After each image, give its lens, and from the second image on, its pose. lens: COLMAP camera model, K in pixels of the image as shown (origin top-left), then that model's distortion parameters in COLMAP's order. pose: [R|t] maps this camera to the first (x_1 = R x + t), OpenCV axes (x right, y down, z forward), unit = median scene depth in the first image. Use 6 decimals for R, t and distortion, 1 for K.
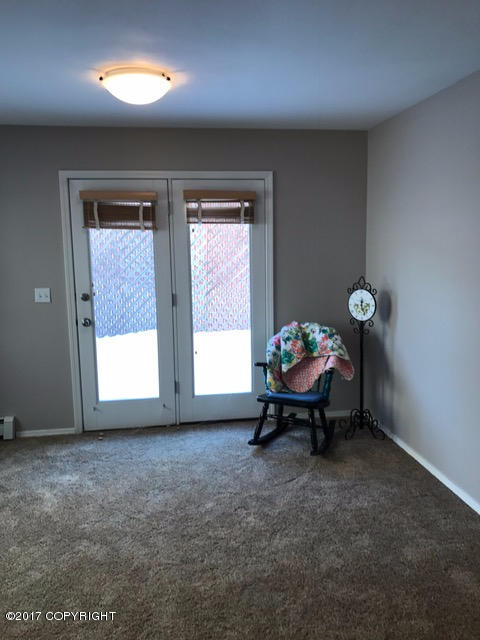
lens RADIAL K [[527.3, 0, 236.3], [0, 527.3, 312.4], [0, 0, 1]] dist [0.044302, -0.062770]
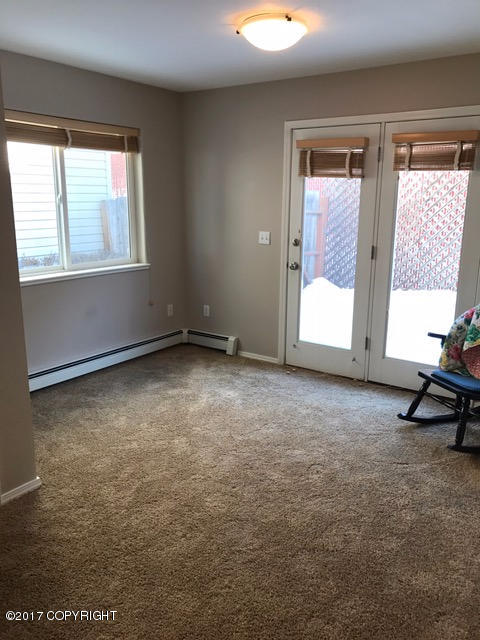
lens RADIAL K [[524.1, 0, 242.3], [0, 524.1, 314.2], [0, 0, 1]] dist [0.039853, -0.065732]
pose [[0.729707, 0.174549, -0.661105, 0.367252], [-0.113705, 0.984382, 0.134399, -0.015523], [0.674240, -0.022901, 0.738158, 0.139492]]
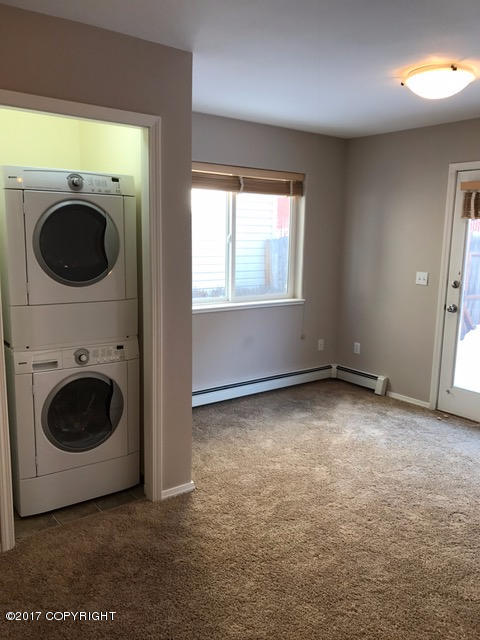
lens RADIAL K [[526.1, 0, 240.0], [0, 526.1, 320.0], [0, 0, 1]] dist [0.041586, -0.050482]
pose [[0.489463, 0.170048, -0.855283, 0.415653], [-0.144362, 0.983070, 0.112838, -0.016270], [0.859991, 0.068240, 0.505725, 0.112258]]
